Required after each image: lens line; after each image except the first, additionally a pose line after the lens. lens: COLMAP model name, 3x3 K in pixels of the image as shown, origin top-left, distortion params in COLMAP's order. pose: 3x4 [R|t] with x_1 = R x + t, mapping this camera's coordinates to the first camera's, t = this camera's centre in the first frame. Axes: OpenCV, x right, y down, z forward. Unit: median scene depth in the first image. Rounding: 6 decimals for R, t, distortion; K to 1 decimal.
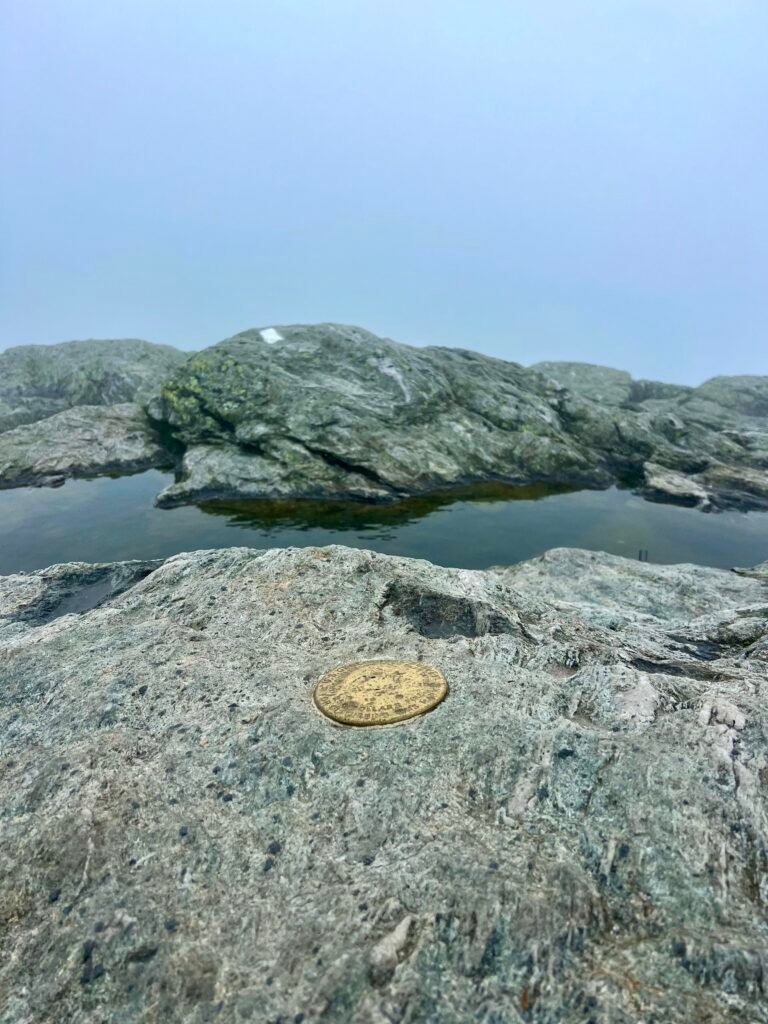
lens RADIAL K [[823.1, 0, 384.0], [0, 823.1, 511.4], [0, 0, 1]] dist [0.002369, 0.000891]
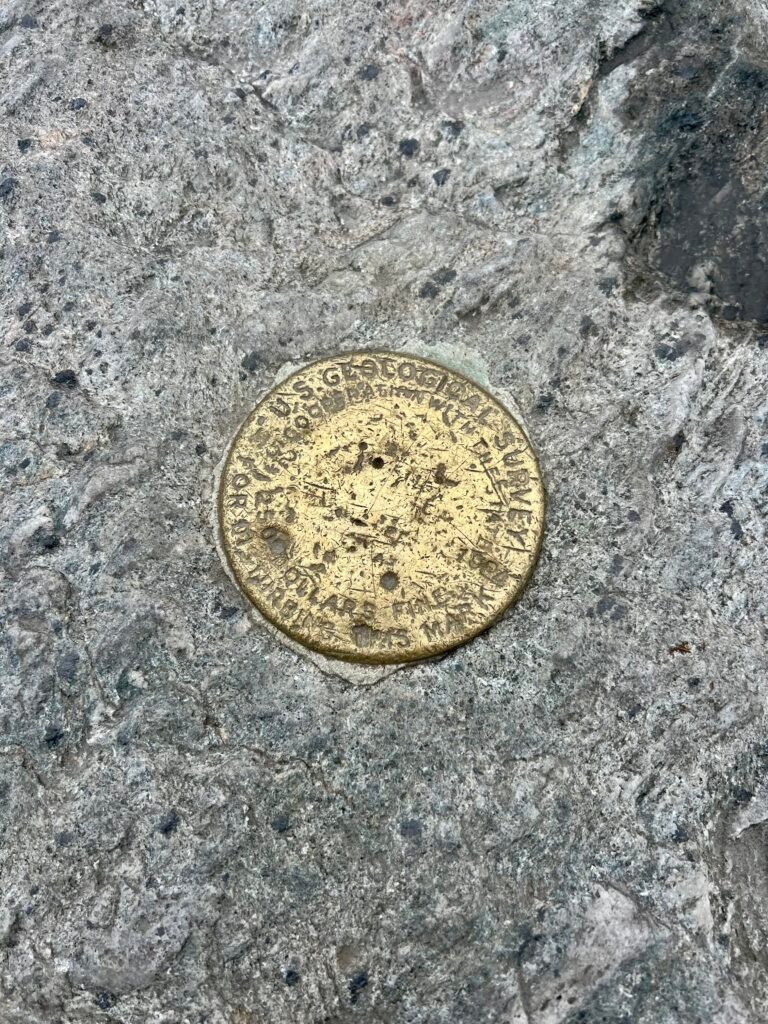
lens RADIAL K [[823.1, 0, 383.5], [0, 823.1, 511.8], [0, 0, 1]] dist [0.002369, 0.000891]
pose [[0.893648, 0.443630, -0.067724, 0.029306], [-0.150640, 0.438693, 0.885921, -0.152847], [0.422731, -0.781499, 0.458865, 0.860925]]
